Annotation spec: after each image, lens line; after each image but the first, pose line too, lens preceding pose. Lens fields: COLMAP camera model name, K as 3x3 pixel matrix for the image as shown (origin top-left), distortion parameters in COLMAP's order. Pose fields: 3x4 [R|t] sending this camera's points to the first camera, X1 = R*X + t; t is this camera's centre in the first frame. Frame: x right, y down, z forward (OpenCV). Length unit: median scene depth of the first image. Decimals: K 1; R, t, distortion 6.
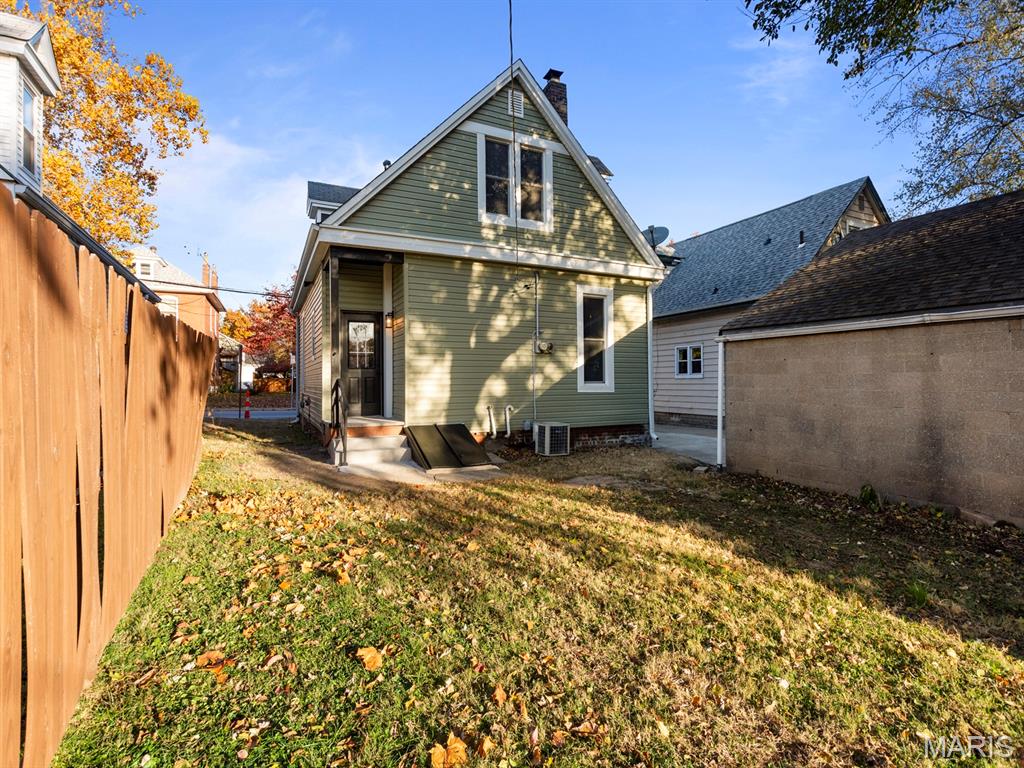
lens RADIAL K [[493.9, 0, 509.0], [0, 493.9, 371.8], [0, 0, 1]] dist [-0.003209, -0.000272]
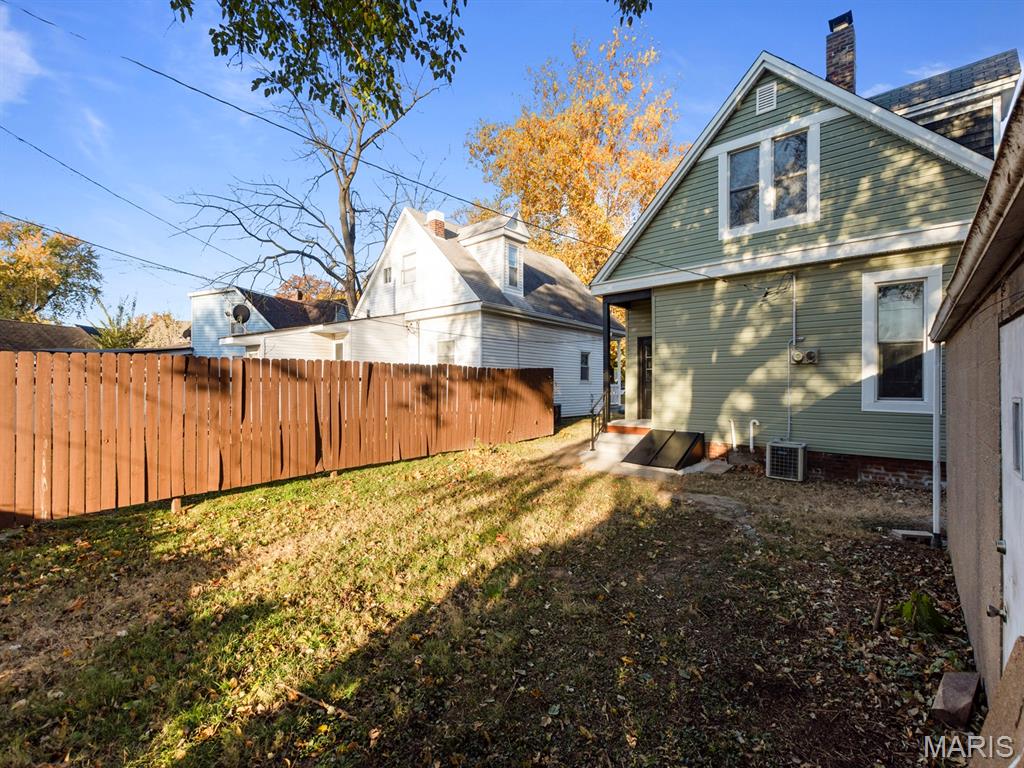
lens RADIAL K [[454.3, 0, 512.0], [0, 454.3, 384.0], [0, 0, 1]] dist [0.001730, -0.000493]
pose [[0.386323, 0.002712, -0.922359, 0.614736], [0.012337, 0.999891, 0.008107, -0.015113], [0.922281, -0.014510, 0.386248, 0.212358]]
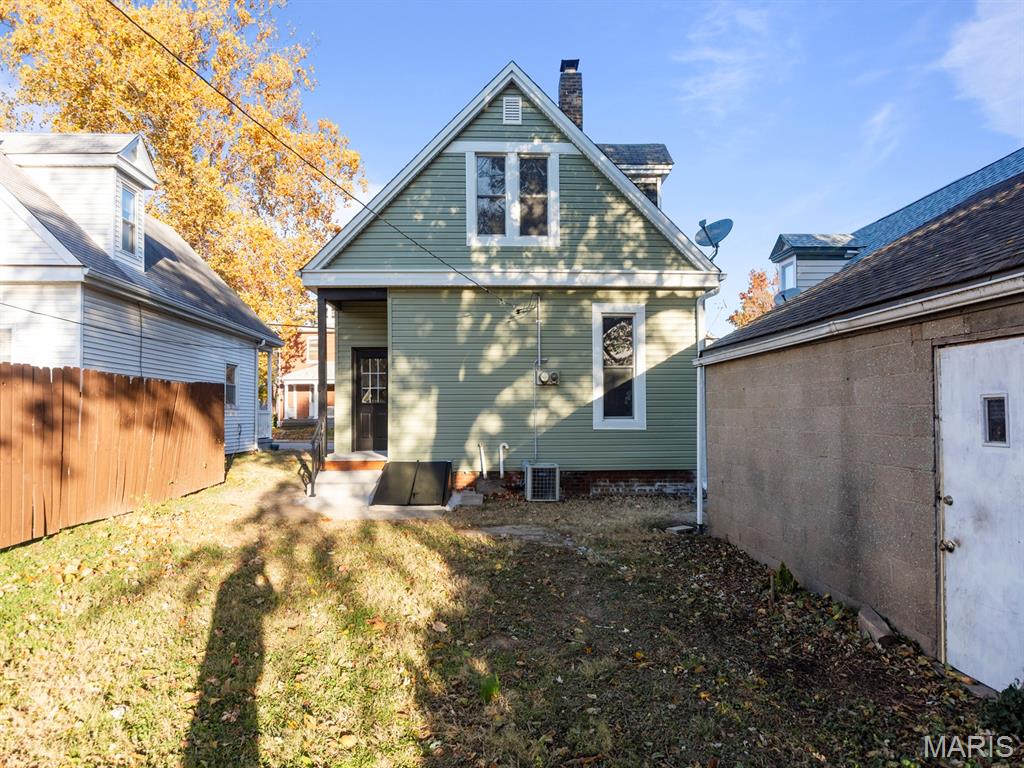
lens RADIAL K [[560.7, 0, 510.3], [0, 560.7, 400.7], [0, 0, 1]] dist [-0.005281, -0.000722]
pose [[0.914972, -0.010337, -0.403386, 0.413622], [0.008221, 0.999942, -0.006976, -0.002952], [0.403434, 0.003066, 0.915003, 0.058454]]
